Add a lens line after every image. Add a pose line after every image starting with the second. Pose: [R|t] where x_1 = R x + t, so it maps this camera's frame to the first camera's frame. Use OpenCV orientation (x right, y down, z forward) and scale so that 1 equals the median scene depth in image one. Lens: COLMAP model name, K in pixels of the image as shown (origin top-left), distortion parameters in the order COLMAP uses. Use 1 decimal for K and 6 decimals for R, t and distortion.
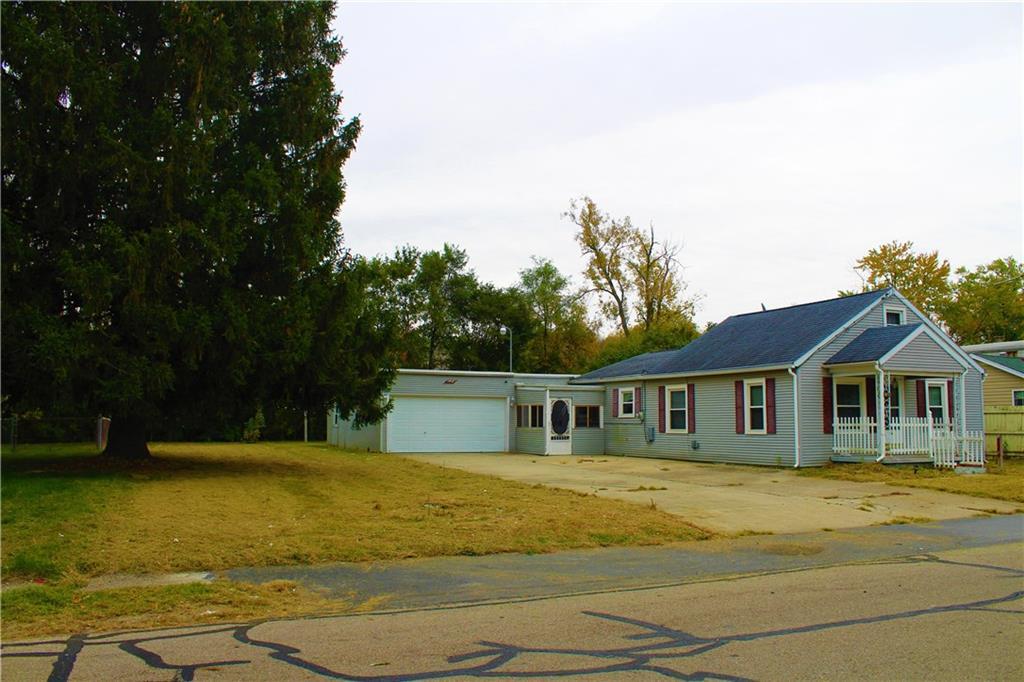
lens RADIAL K [[889.0, 0, 512.0], [0, 889.0, 341.0], [0, 0, 1]] dist [-0.167276, 0.186108]
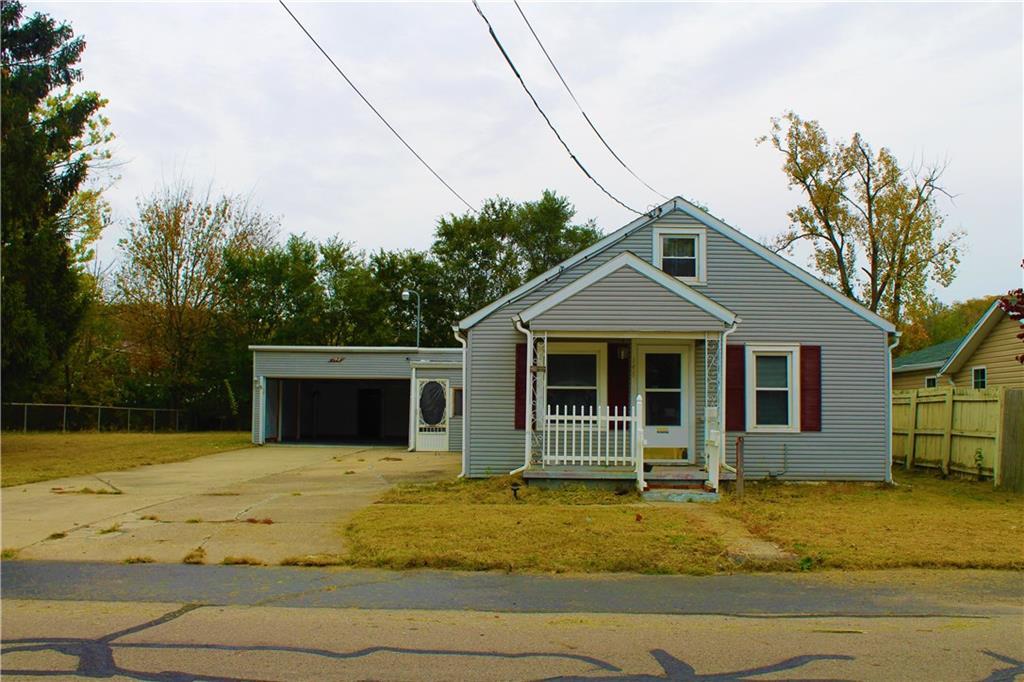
lens RADIAL K [[1029.7, 0, 512.0], [0, 1029.7, 341.0], [0, 0, 1]] dist [-0.128521, -0.001155]
pose [[0.886087, -0.023195, -0.462939, 0.502776], [0.033696, 0.999328, 0.014424, 0.019740], [0.462293, -0.028380, 0.886273, 0.222908]]
